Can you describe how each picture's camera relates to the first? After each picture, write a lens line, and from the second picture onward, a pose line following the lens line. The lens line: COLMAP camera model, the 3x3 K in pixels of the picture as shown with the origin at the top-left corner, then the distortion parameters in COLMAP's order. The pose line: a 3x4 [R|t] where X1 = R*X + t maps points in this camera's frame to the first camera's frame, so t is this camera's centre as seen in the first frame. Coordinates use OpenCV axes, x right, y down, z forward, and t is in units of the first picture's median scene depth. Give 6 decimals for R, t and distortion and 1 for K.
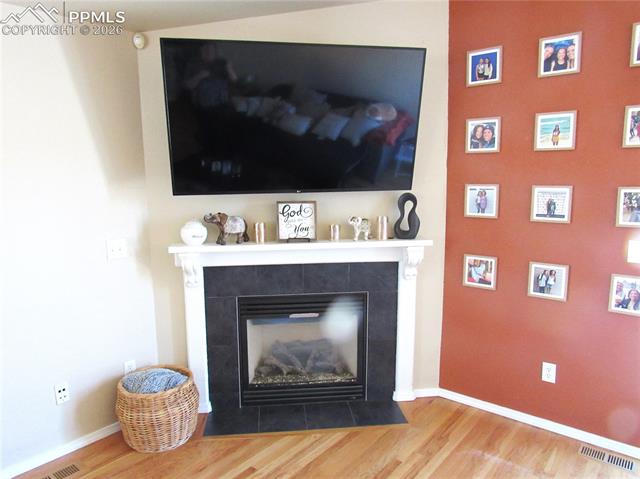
lens RADIAL K [[462.1, 0, 322.6], [0, 462.1, 241.4], [0, 0, 1]] dist [-0.018996, 0.012585]
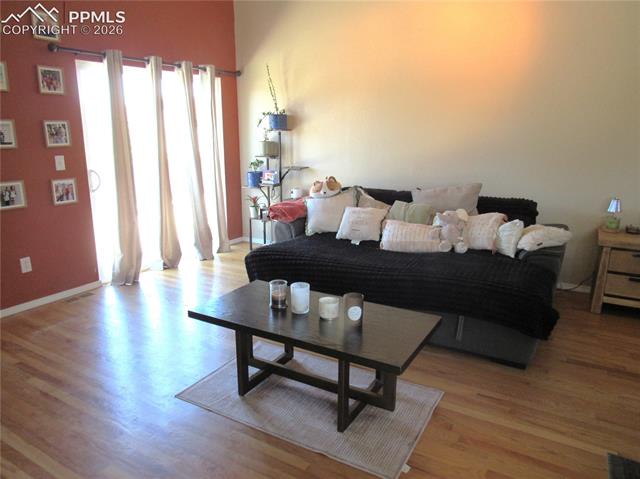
lens RADIAL K [[462.1, 0, 325.3], [0, 462.1, 238.4], [0, 0, 1]] dist [-0.018996, 0.012585]
pose [[-0.156121, -0.230558, 0.960453, -0.873570], [0.143321, 0.956798, 0.252977, 0.002171], [-0.977285, 0.177148, -0.116333, 0.295436]]
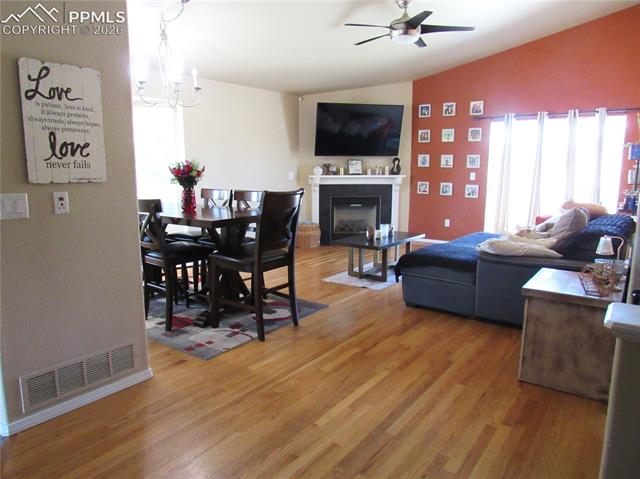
lens RADIAL K [[462.1, 0, 321.8], [0, 462.1, 238.9], [0, 0, 1]] dist [-0.018996, 0.012585]
pose [[0.997393, 0.001746, 0.072137, -0.446653], [-0.002761, 0.999899, 0.013966, 0.337440], [-0.072106, -0.014129, 0.997297, -1.669786]]
